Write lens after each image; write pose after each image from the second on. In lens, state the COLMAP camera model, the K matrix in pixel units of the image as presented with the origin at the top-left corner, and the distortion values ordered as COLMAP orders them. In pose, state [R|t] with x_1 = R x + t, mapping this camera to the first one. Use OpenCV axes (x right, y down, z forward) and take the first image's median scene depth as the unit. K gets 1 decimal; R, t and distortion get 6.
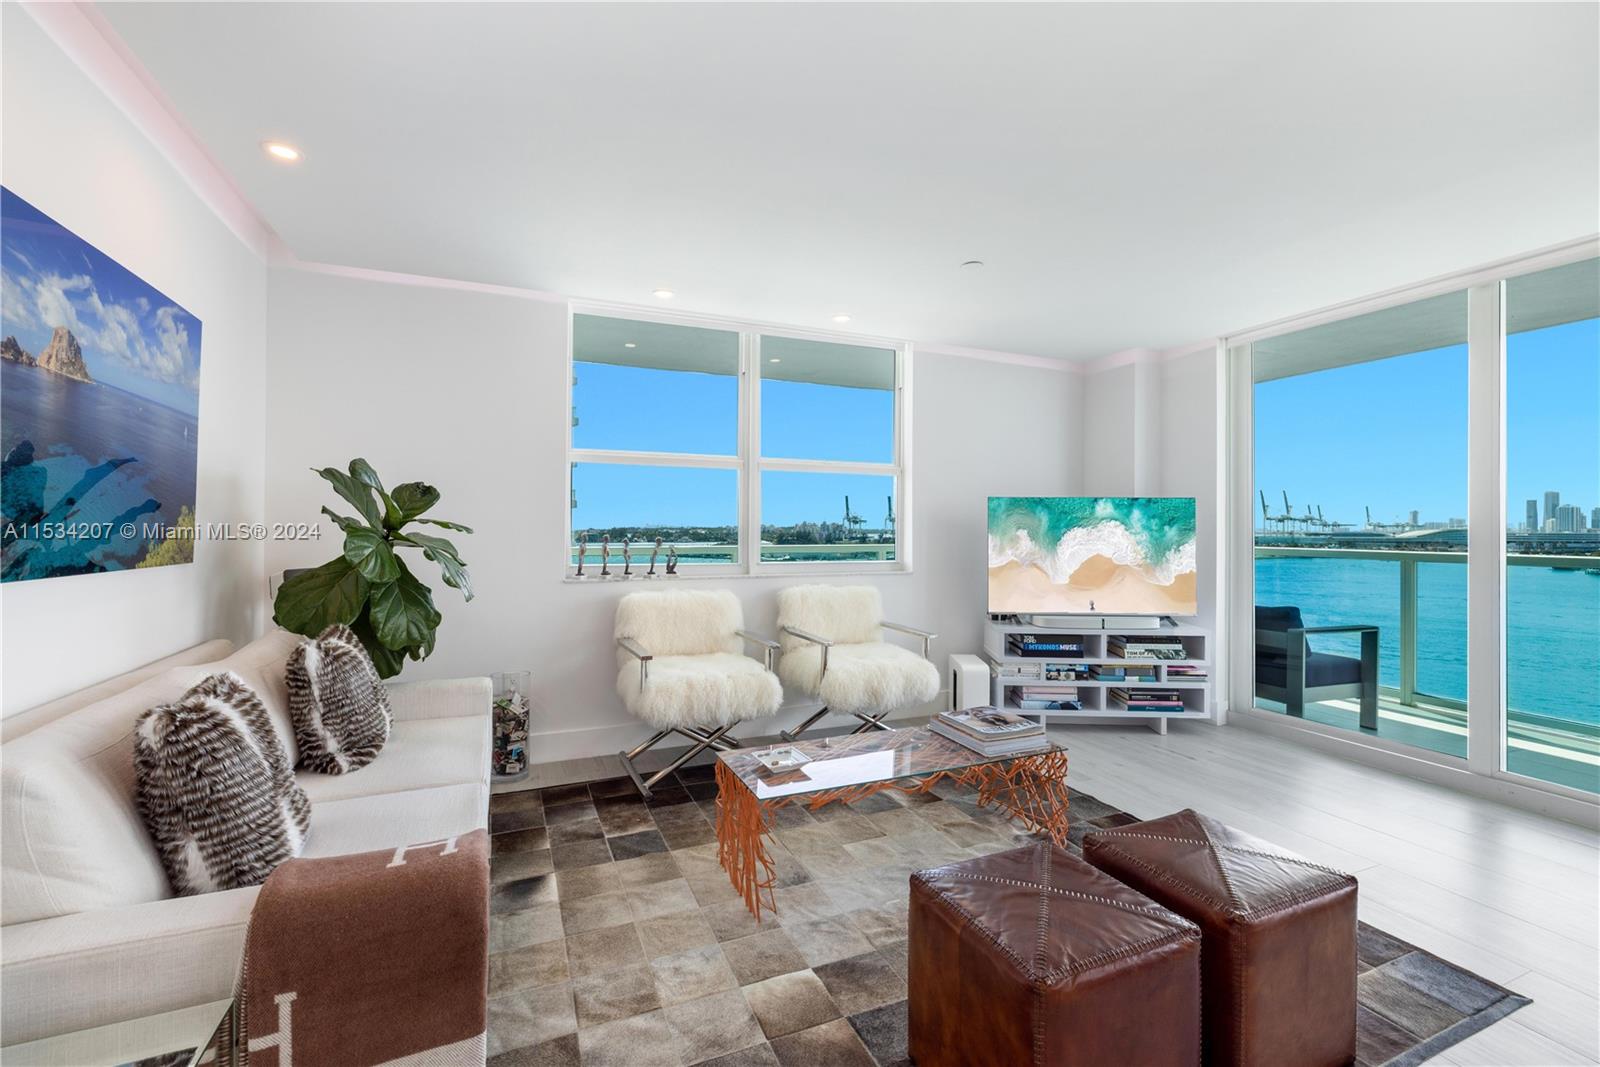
lens RADIAL K [[691.1, 0, 792.8], [0, 691.1, 533.3], [0, 0, 1]] dist [0.001312, 0.003330]
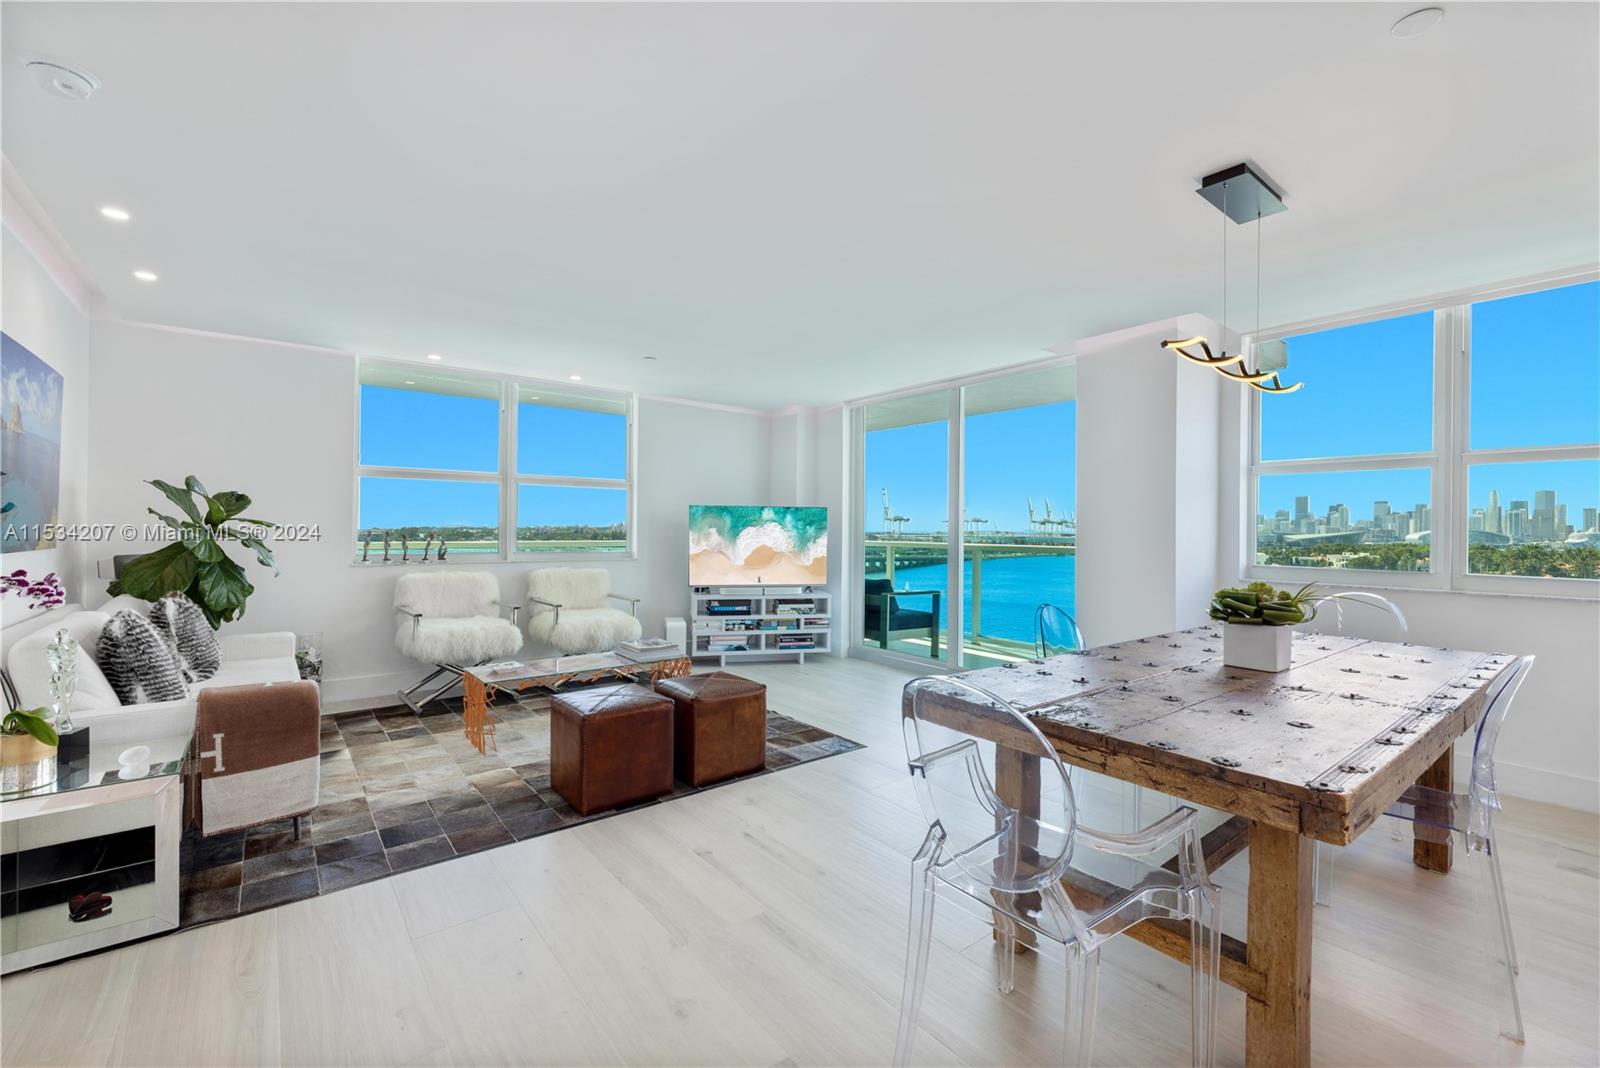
lens RADIAL K [[691.1, 0, 799.1], [0, 691.1, 529.3], [0, 0, 1]] dist [0.001312, 0.003330]
pose [[0.964759, 0.003363, 0.263113, 0.173959], [-0.001712, 0.999977, -0.006503, 0.008176], [-0.263129, 0.005823, 0.964743, -0.598549]]
